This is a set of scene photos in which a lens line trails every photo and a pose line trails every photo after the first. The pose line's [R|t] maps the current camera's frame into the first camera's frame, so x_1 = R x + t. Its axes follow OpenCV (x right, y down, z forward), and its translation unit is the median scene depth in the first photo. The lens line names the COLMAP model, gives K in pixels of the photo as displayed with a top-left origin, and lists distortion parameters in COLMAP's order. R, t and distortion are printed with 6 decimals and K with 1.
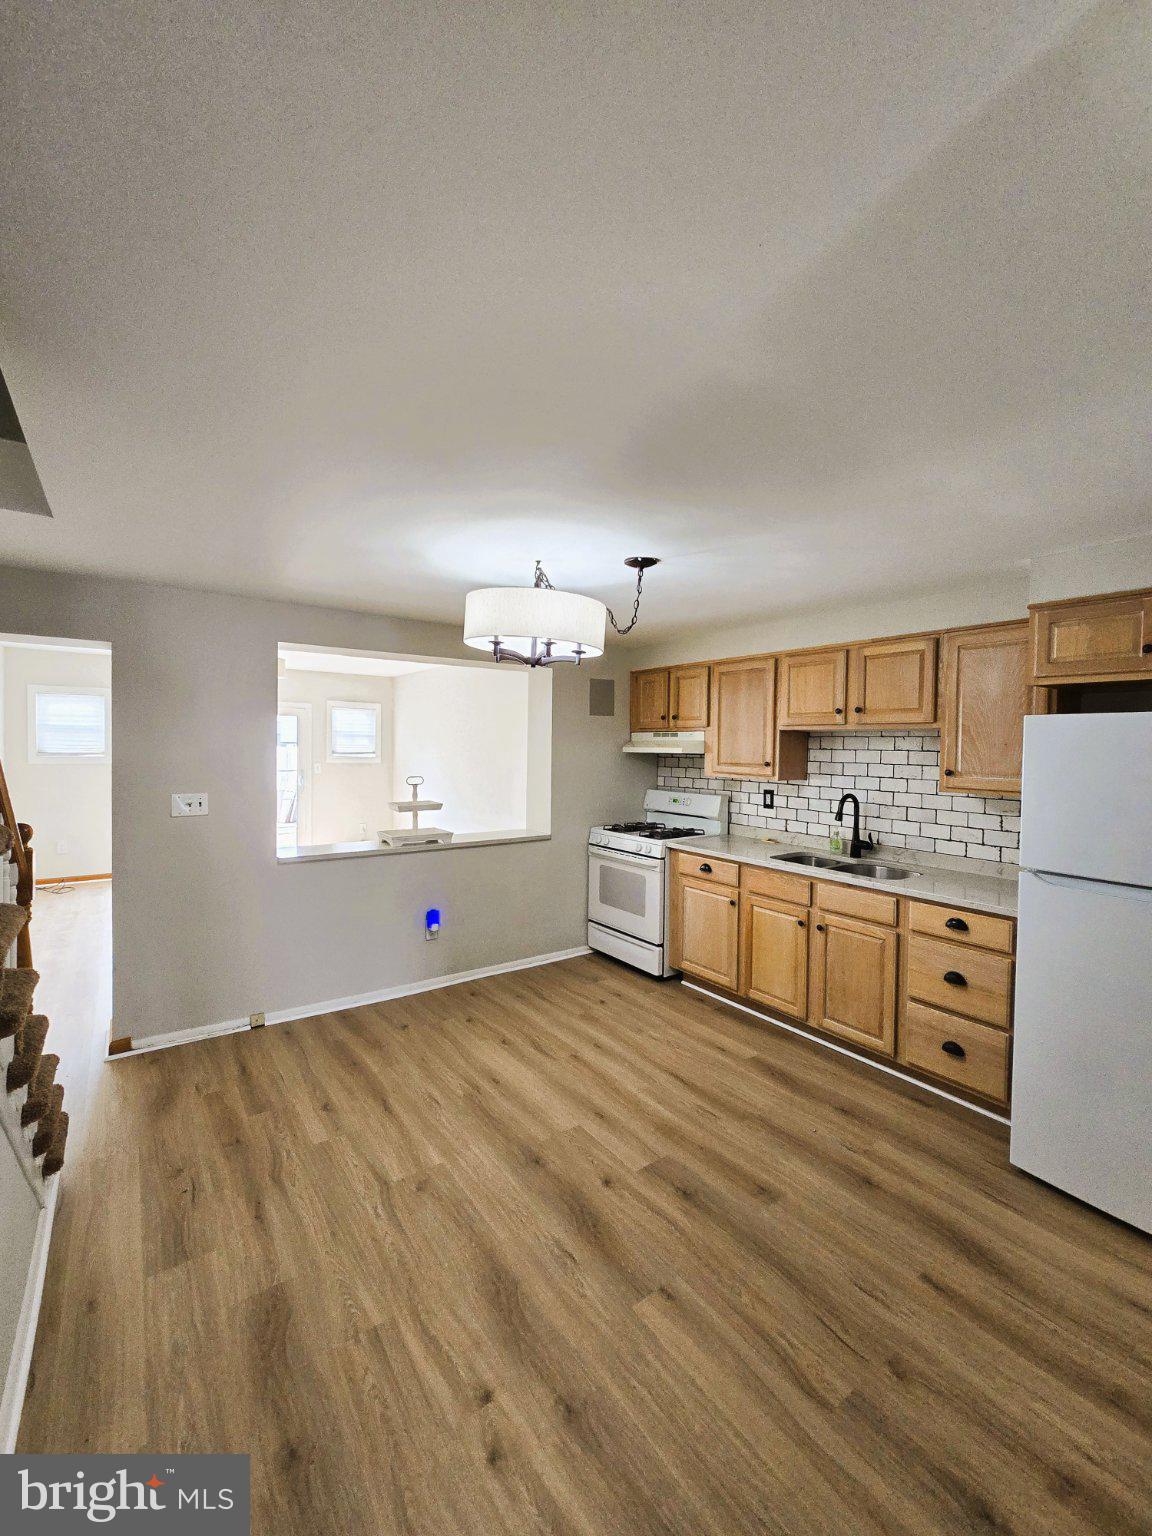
lens RADIAL K [[624.0, 0, 570.8], [0, 624.0, 764.6], [0, 0, 1]] dist [0.004299, 0.000237]
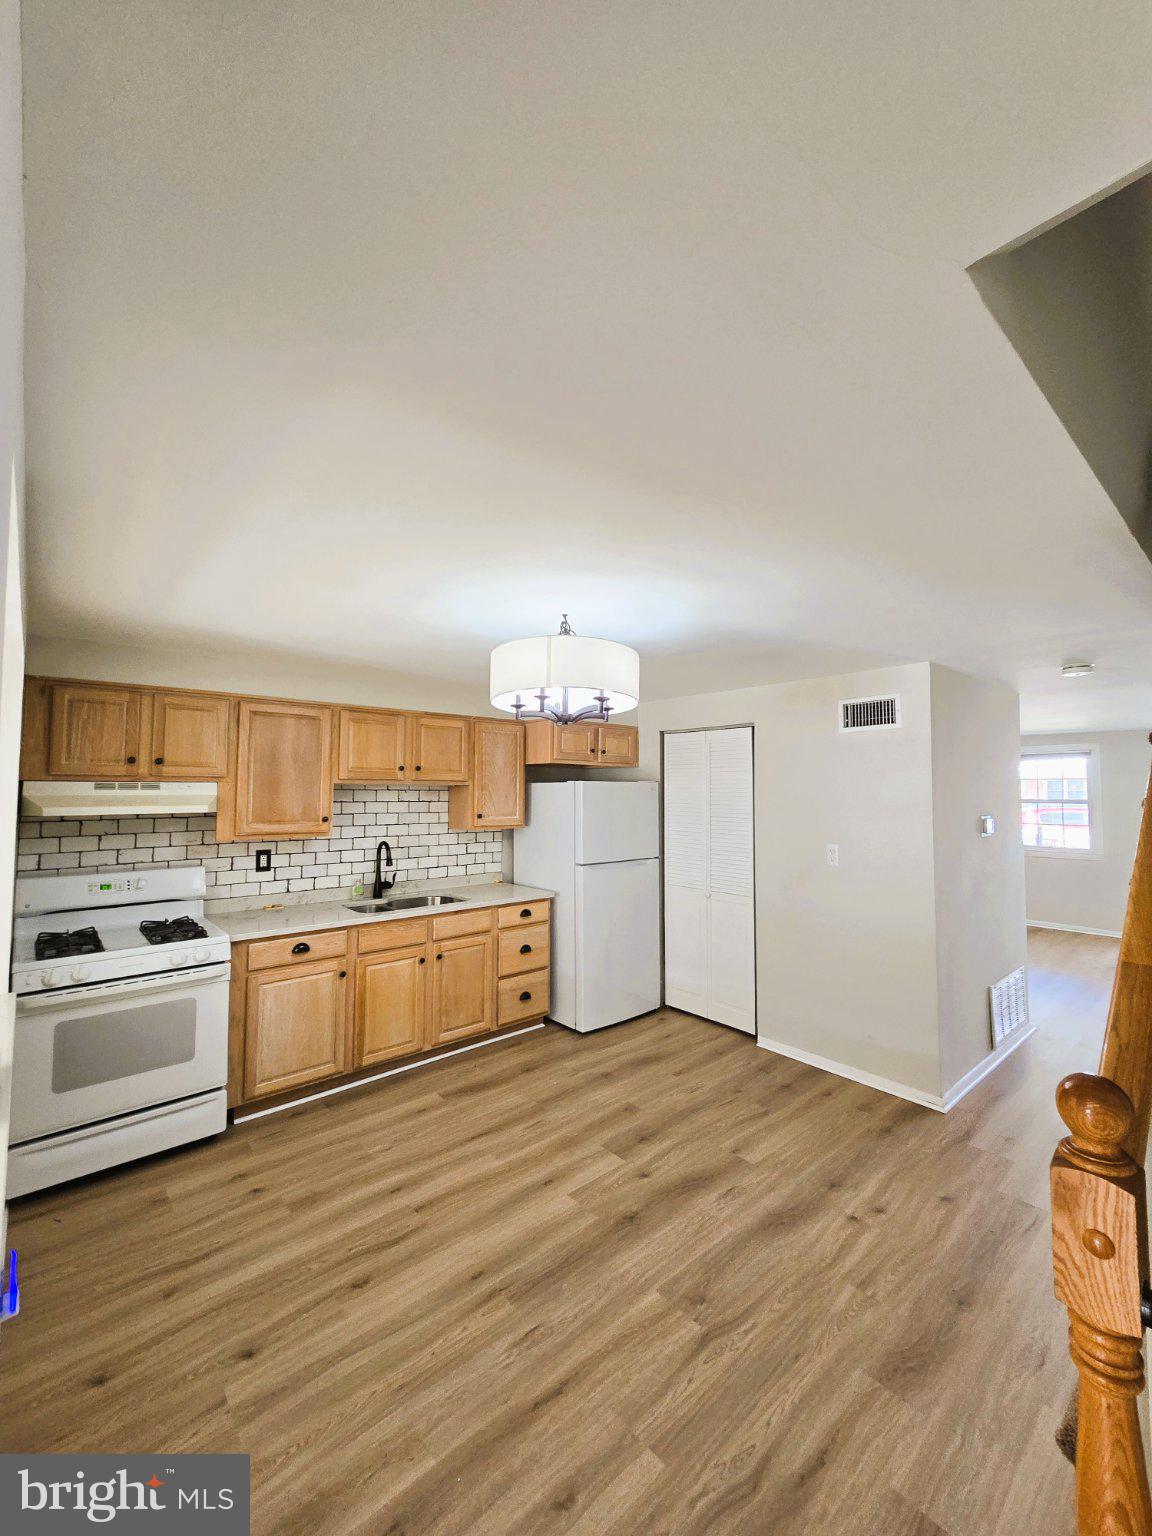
lens RADIAL K [[624.0, 0, 570.7], [0, 624.0, 763.0], [0, 0, 1]] dist [0.004299, 0.000237]
pose [[-0.091475, 0.034066, 0.995224, -0.792699], [0.029890, 0.999058, -0.031450, -0.054282], [-0.995359, 0.026870, -0.092407, 0.859425]]
